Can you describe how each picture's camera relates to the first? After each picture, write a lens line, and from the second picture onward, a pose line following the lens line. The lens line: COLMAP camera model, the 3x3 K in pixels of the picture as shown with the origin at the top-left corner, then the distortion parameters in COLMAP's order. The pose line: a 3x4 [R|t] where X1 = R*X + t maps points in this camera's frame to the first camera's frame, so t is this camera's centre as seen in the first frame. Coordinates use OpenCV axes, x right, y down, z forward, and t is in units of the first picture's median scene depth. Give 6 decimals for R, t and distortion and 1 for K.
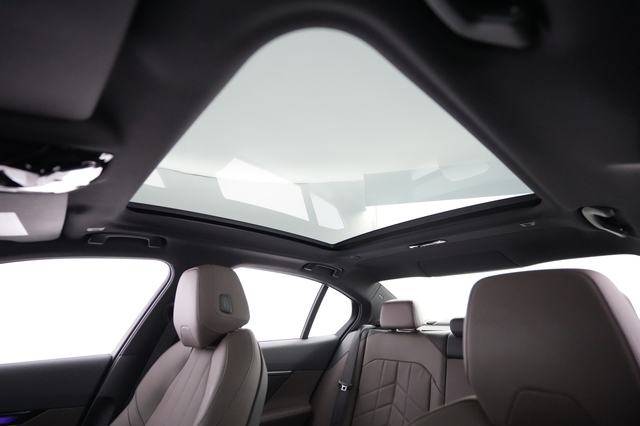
lens RADIAL K [[315.0, 0, 320.0], [0, 315.0, 213.0], [0, 0, 1]] dist [-0.009211, 0.000888]
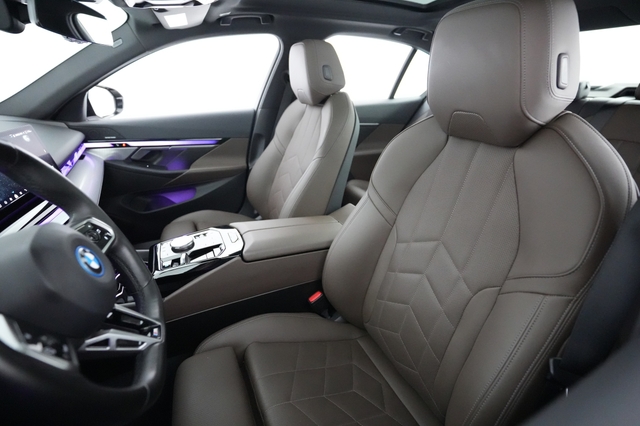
lens RADIAL K [[315.0, 0, 320.0], [0, 315.0, 213.0], [0, 0, 1]] dist [-0.009211, 0.000888]
pose [[0.962506, 0.105401, -0.249945, 0.046868], [0.089126, 0.747387, 0.658384, -0.105568], [0.256200, -0.655976, 0.709970, -0.244486]]
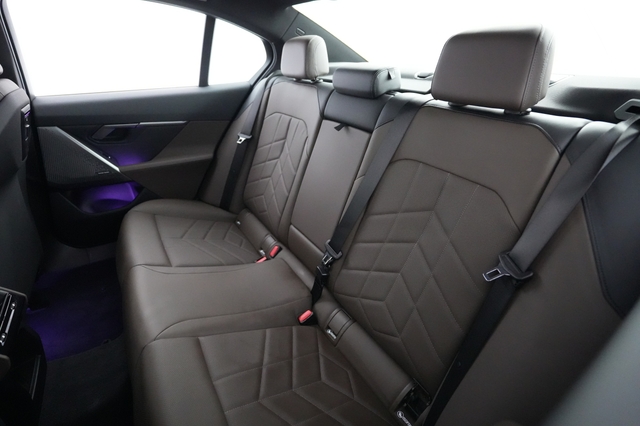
lens RADIAL K [[315.0, 0, 320.0], [0, 315.0, 213.0], [0, 0, 1]] dist [-0.009211, 0.000888]
pose [[0.979375, 0.095555, -0.178028, 0.646961], [0.062316, 0.695299, 0.716014, 0.057896], [0.192201, -0.712341, 0.675003, 0.318971]]
